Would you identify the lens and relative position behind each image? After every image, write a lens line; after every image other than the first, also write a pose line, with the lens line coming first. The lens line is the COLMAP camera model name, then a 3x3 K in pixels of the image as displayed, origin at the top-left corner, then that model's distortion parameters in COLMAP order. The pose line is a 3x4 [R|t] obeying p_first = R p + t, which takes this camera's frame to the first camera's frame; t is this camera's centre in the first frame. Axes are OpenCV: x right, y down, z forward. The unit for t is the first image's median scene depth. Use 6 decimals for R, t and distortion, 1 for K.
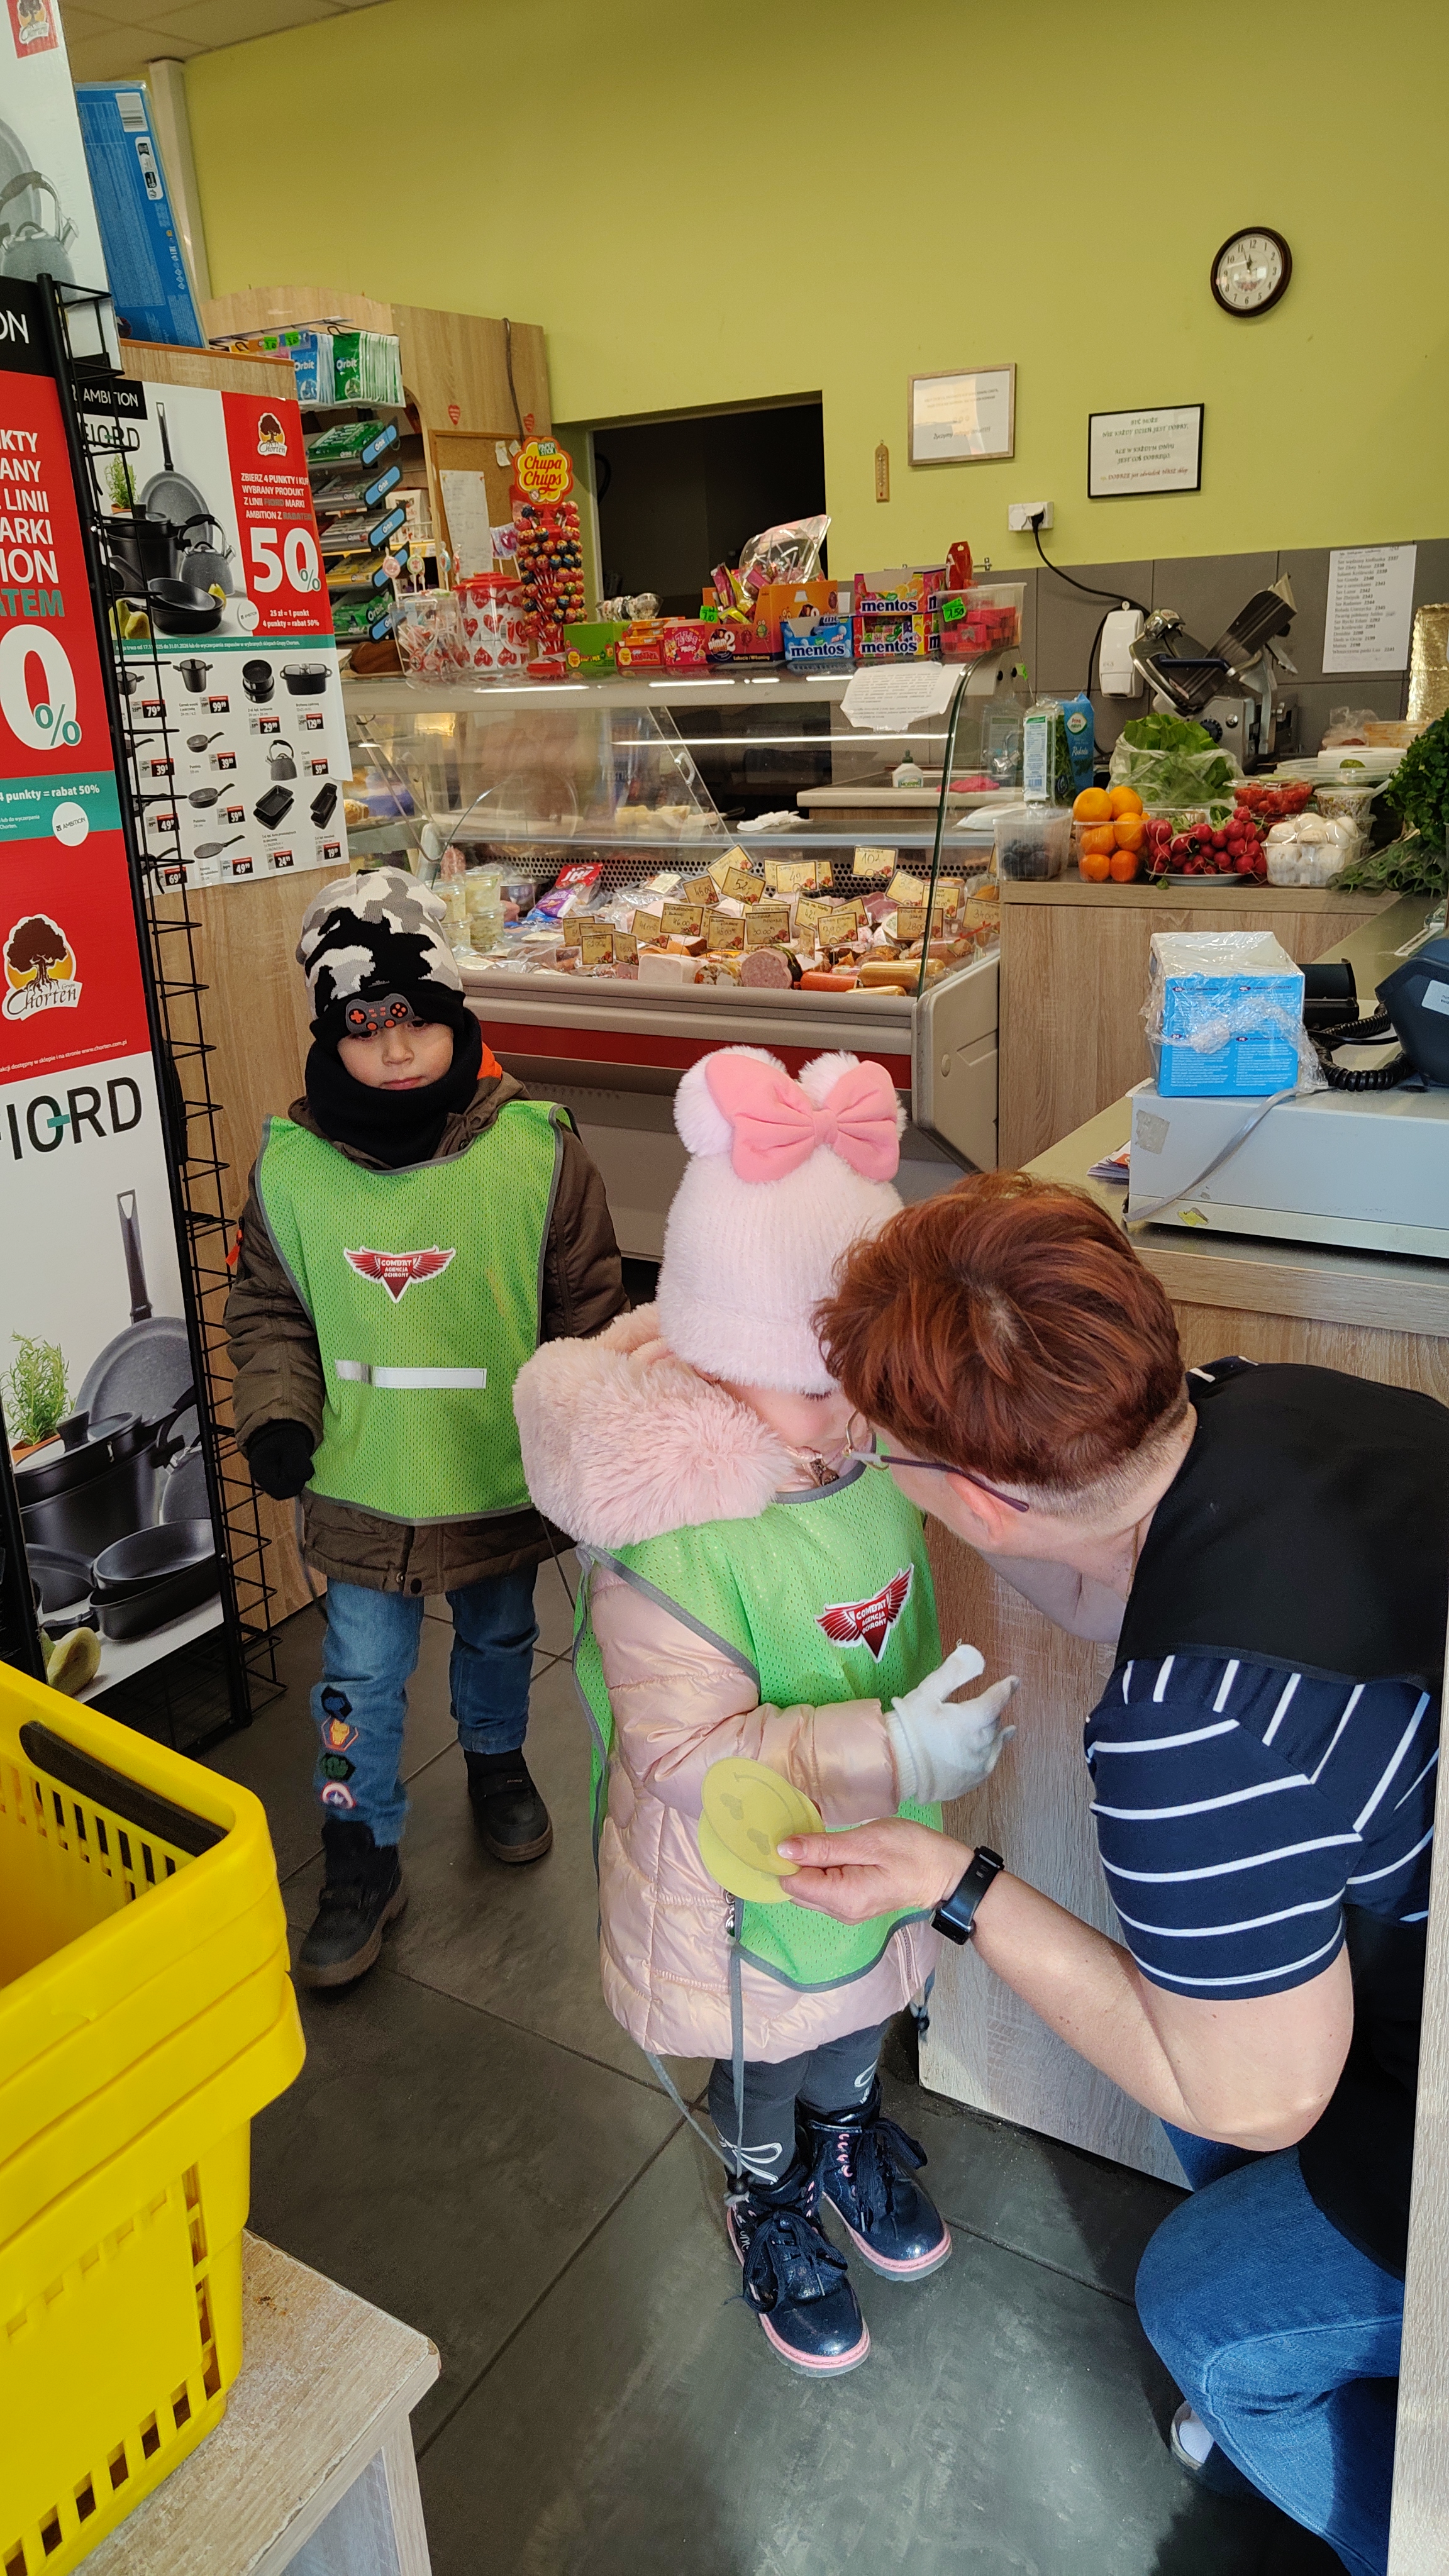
lens RADIAL K [[1806.7, 0, 710.7], [0, 1806.7, 1287.8], [0, 0, 1]] dist [0.010258, -0.006083]
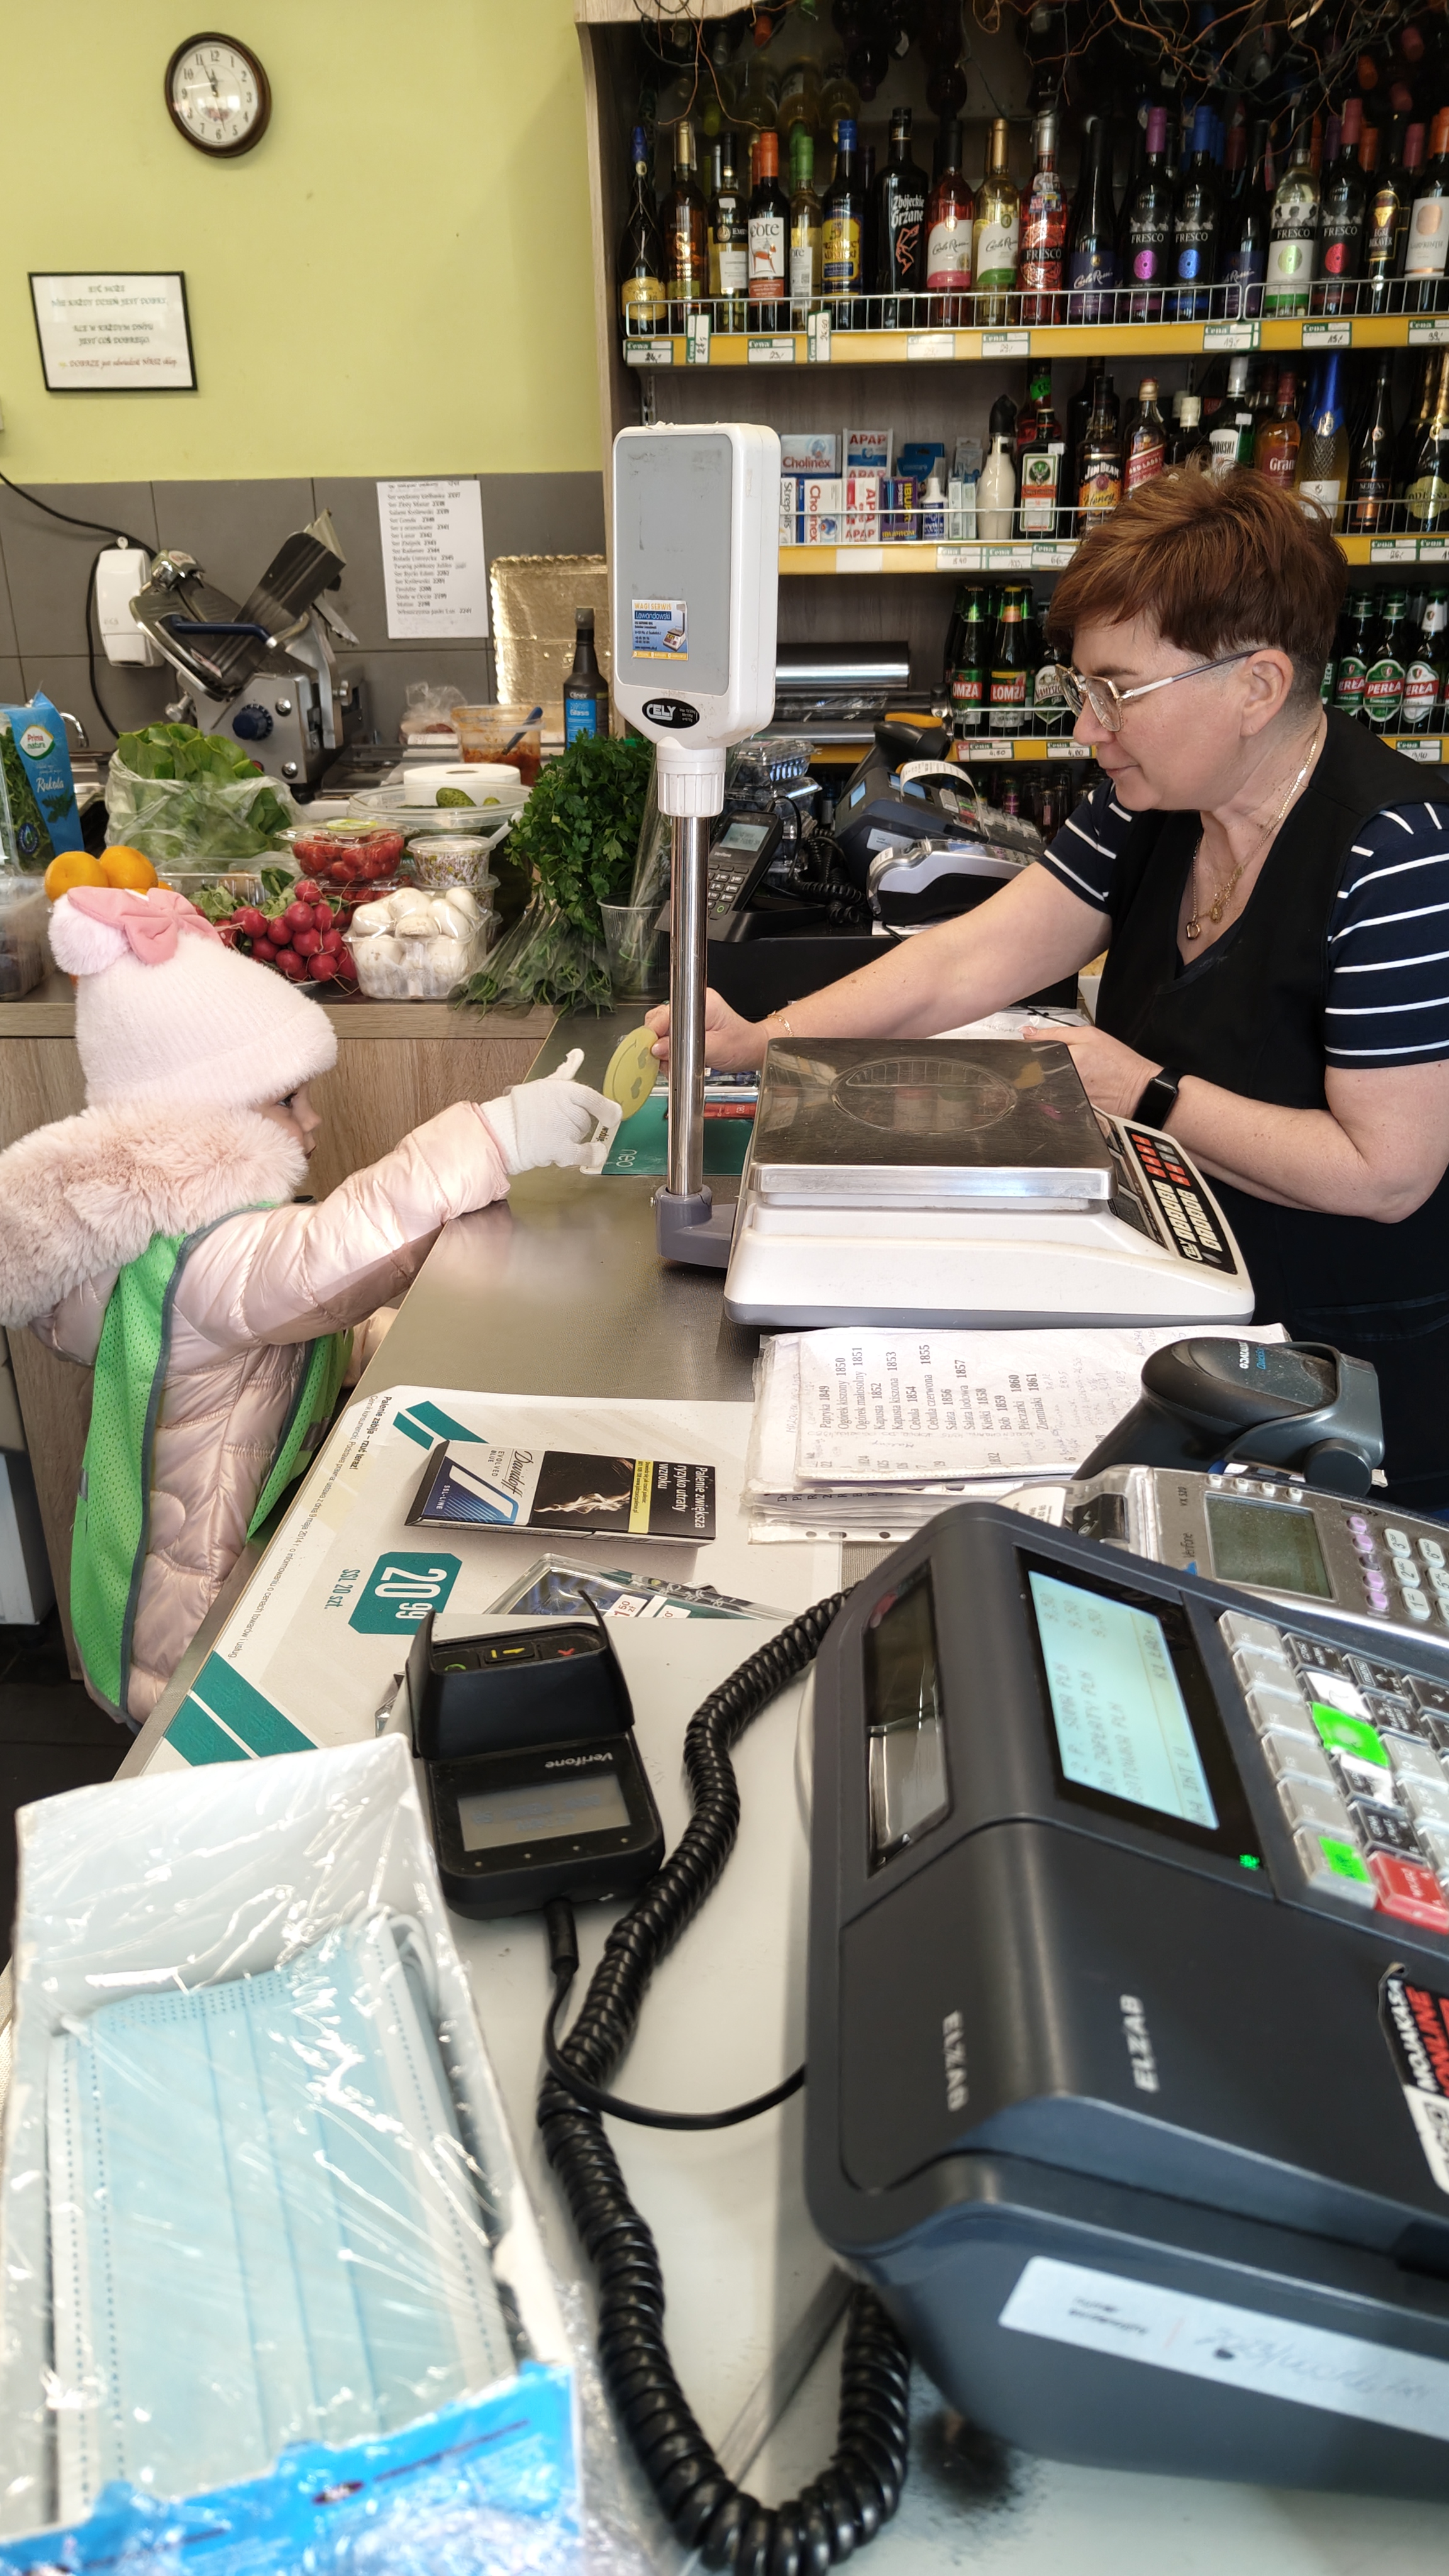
lens RADIAL K [[1806.7, 0, 710.7], [0, 1806.7, 1287.8], [0, 0, 1]] dist [0.010258, -0.006083]
pose [[0.888008, -0.148871, 0.435063, 0.082667], [0.131534, 0.988845, 0.069893, -0.103687], [-0.440615, -0.004840, 0.897683, 0.245231]]
